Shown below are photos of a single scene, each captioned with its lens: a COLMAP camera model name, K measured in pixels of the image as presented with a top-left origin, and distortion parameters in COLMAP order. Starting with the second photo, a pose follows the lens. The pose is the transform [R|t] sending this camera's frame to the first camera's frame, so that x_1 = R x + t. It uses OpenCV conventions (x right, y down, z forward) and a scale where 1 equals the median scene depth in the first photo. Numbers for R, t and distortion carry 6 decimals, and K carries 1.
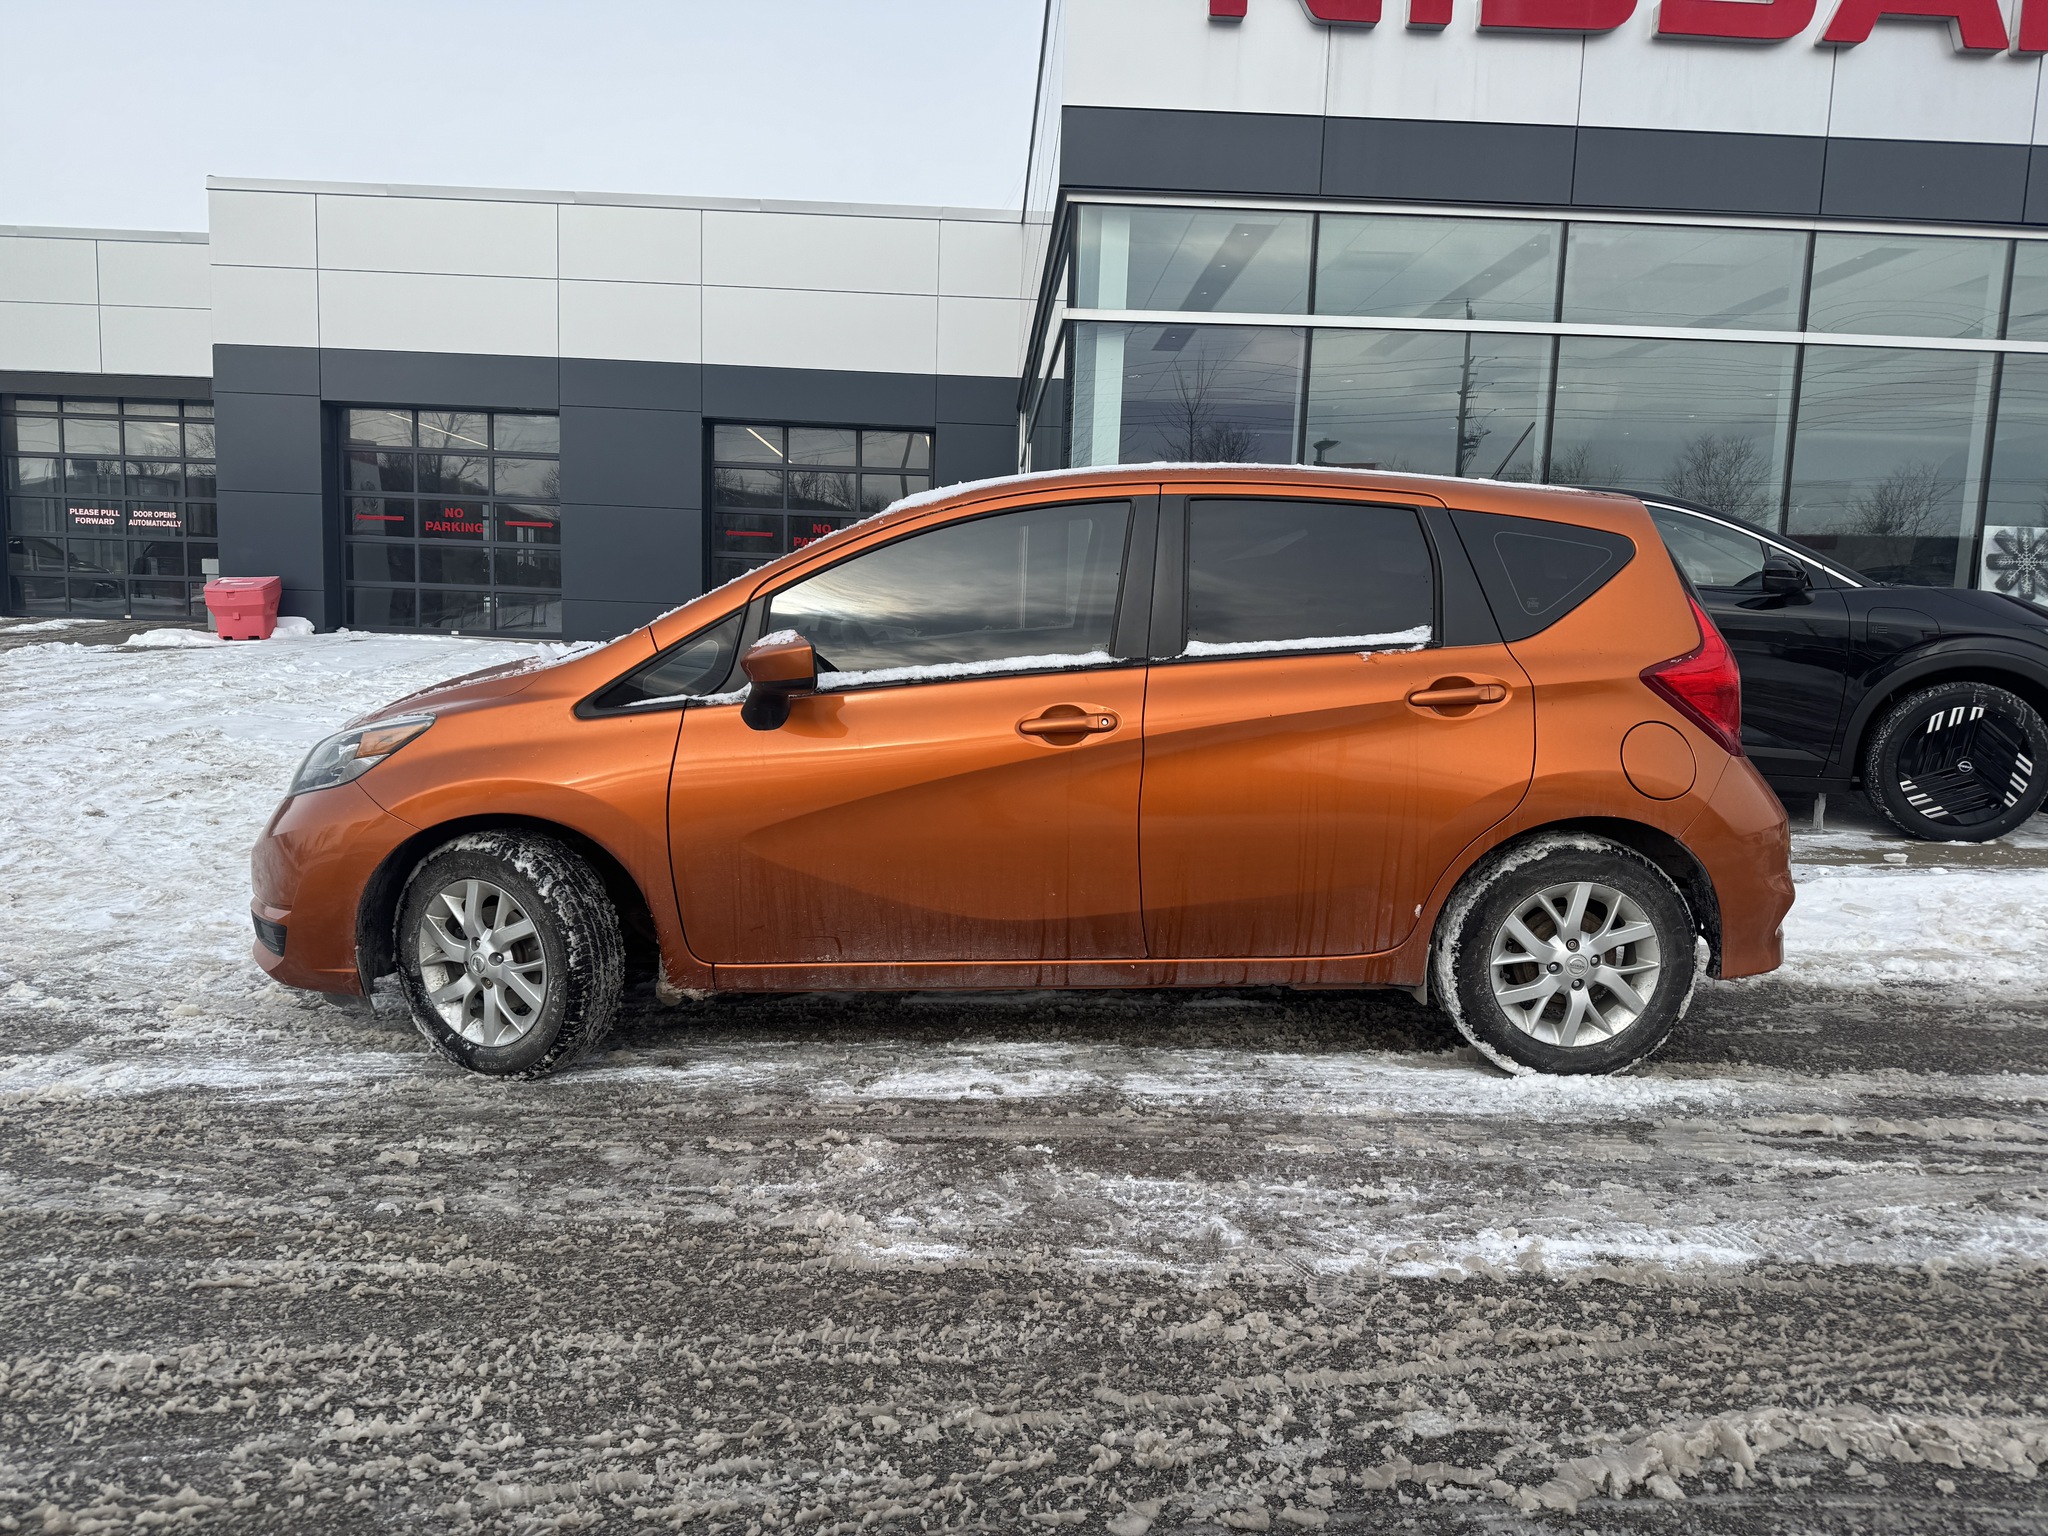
lens RADIAL K [[1432.0, 0, 952.2], [0, 1432.0, 781.6], [0, 0, 1]] dist [0.038545, -0.032053]
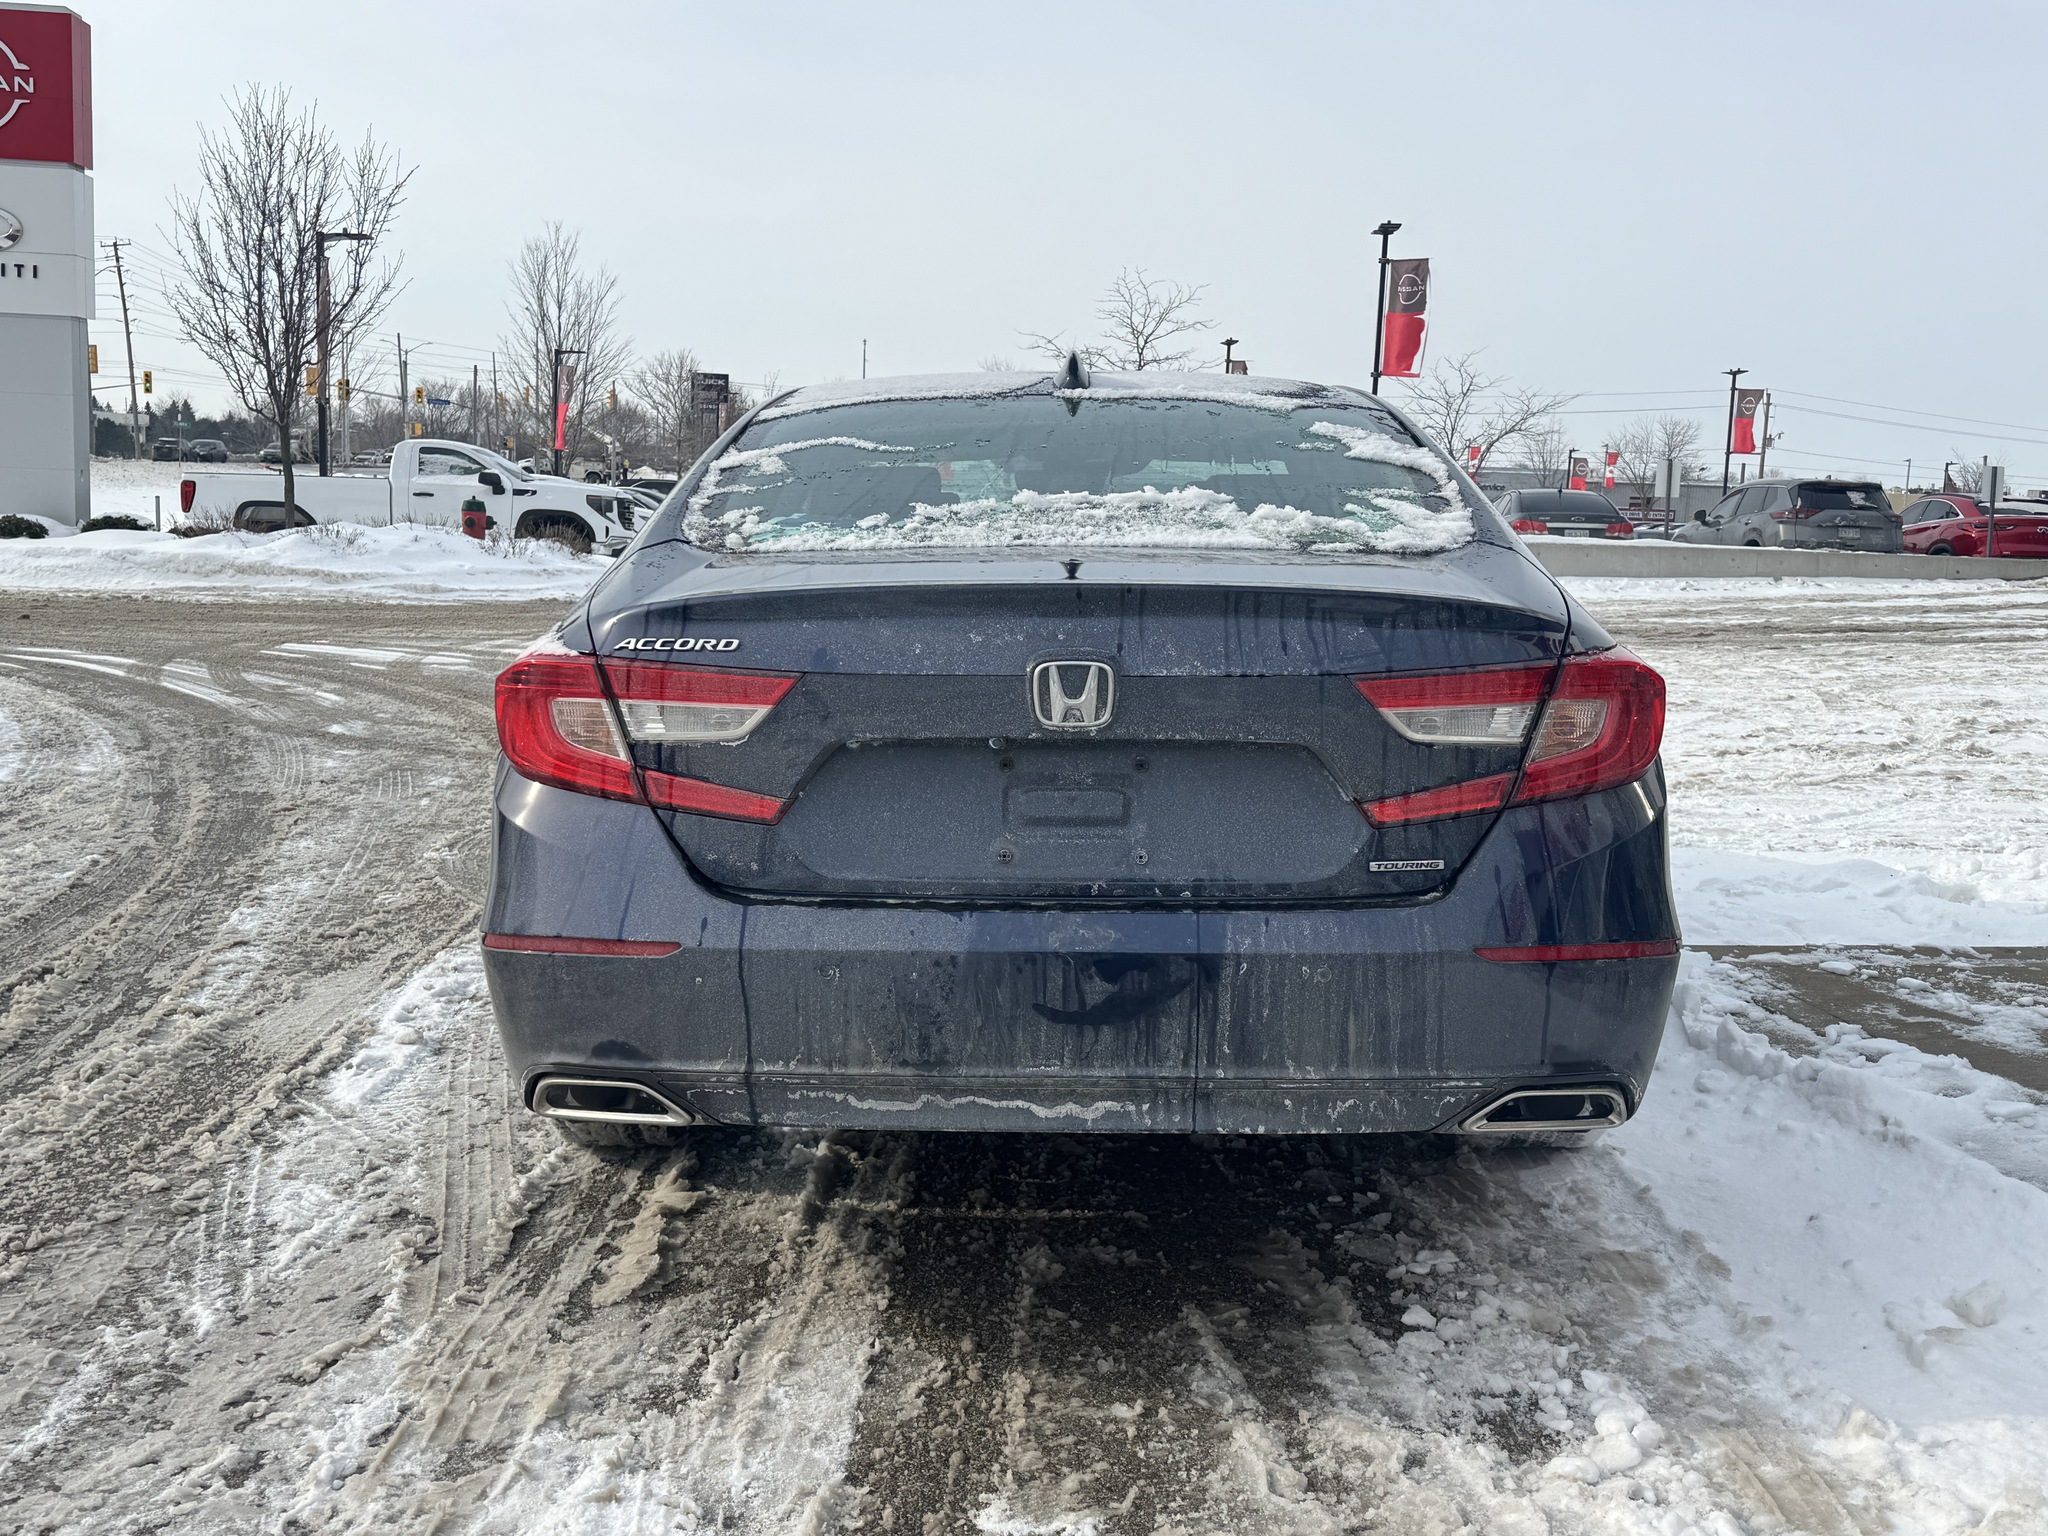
lens RADIAL K [[1985.3, 0, 1024.0], [0, 1985.3, 768.0], [0, 0, 1]] dist [0.182248, -0.379784]
pose [[0.059878, 0.116991, -0.991326, 1.489929], [-0.158532, 0.981618, 0.106269, -0.102833], [0.985537, 0.150794, 0.077324, 0.995376]]
